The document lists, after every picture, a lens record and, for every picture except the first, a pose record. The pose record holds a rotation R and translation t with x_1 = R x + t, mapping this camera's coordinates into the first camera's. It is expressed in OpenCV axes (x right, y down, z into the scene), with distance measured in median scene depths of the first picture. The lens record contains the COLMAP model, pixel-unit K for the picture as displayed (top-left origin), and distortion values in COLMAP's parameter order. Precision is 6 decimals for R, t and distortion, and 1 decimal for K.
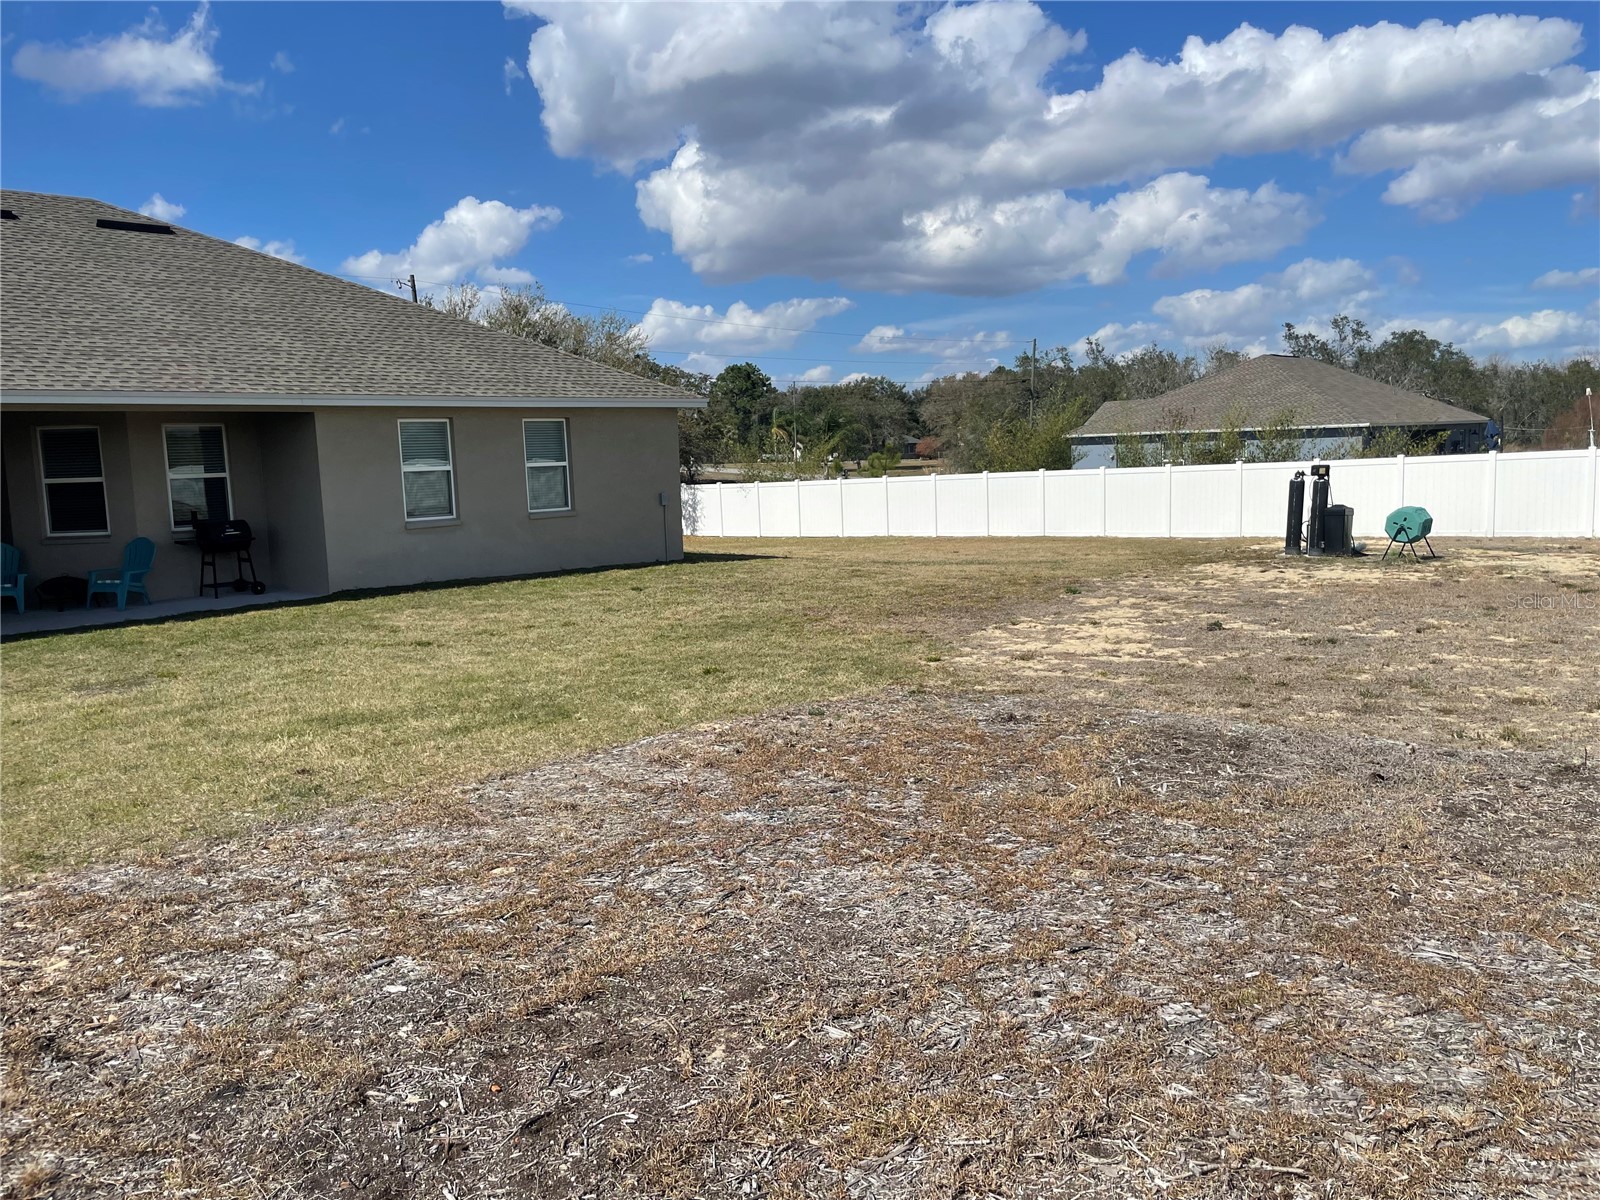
lens RADIAL K [[1188.5, 0, 798.2], [0, 1188.5, 597.1], [0, 0, 1]] dist [0.079446, -0.110187]
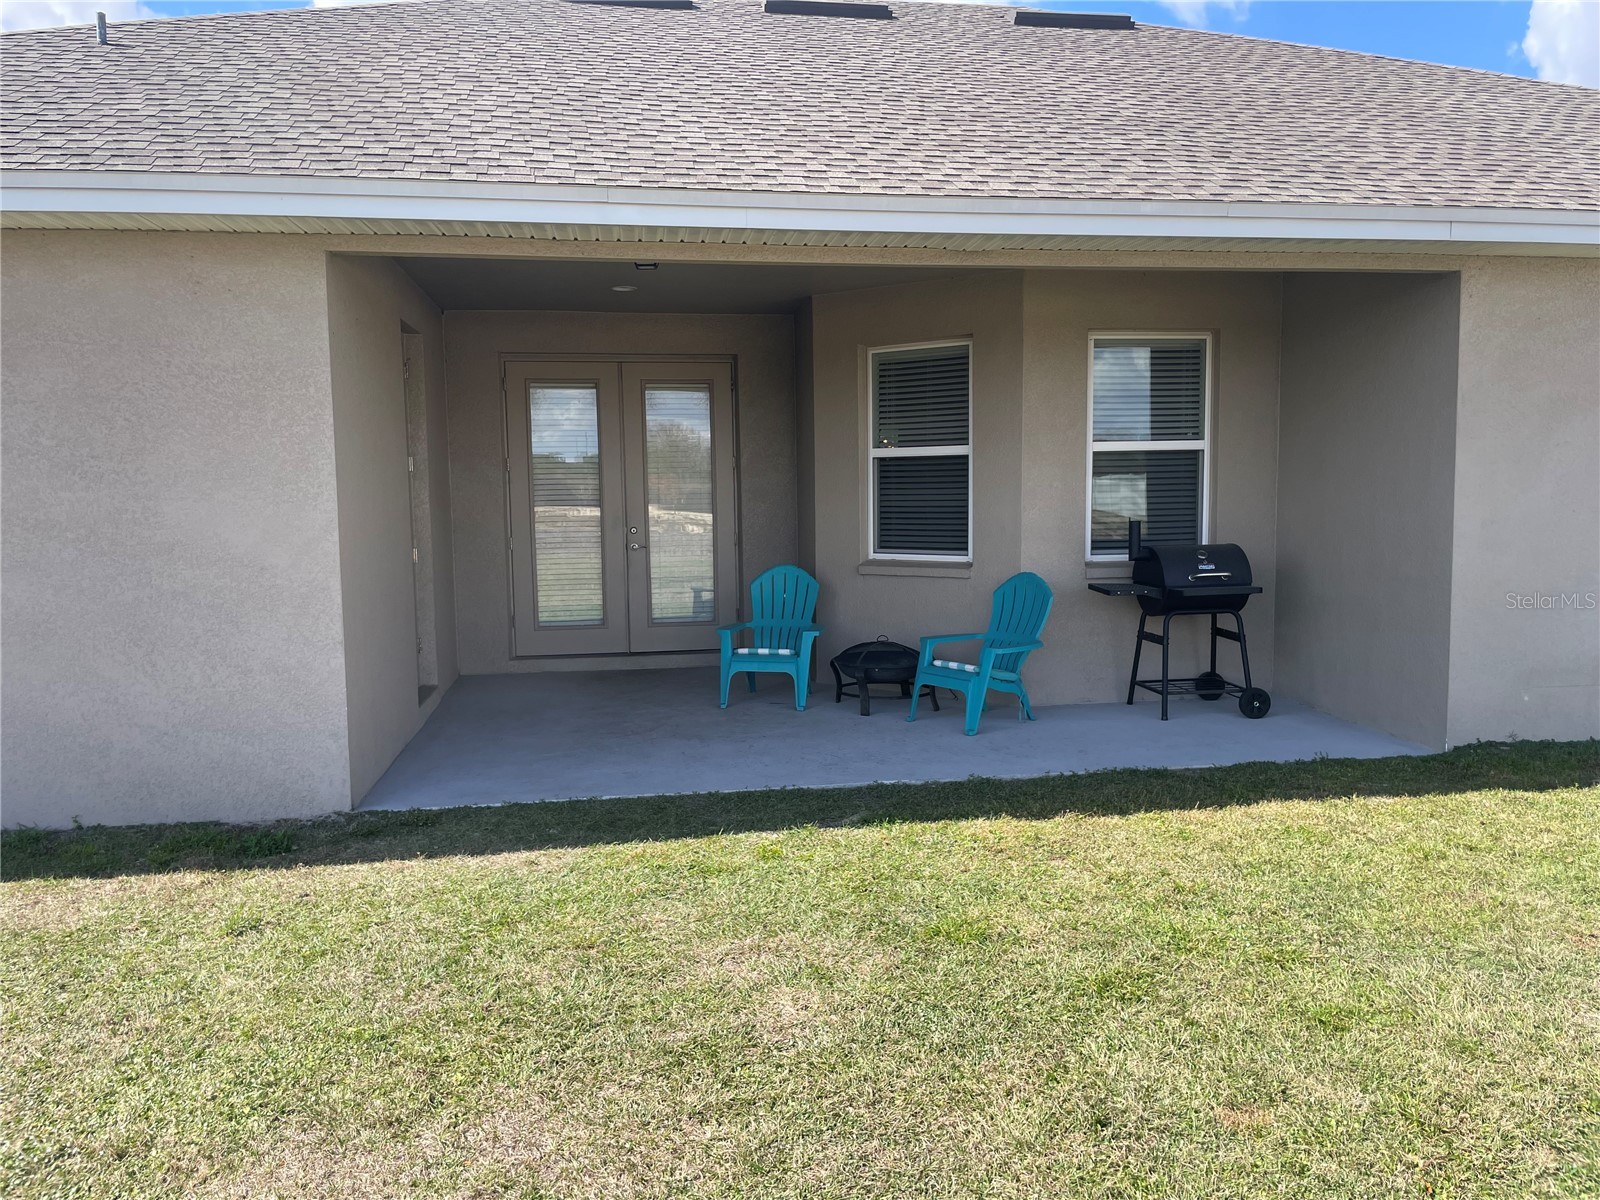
lens RADIAL K [[1188.5, 0, 807.6], [0, 1188.5, 593.3], [0, 0, 1]] dist [0.079446, -0.110187]
pose [[0.768397, 0.076126, -0.635429, -0.330444], [-0.091710, 0.995750, 0.008392, -0.039130], [0.633368, 0.051827, 0.772113, 0.616637]]
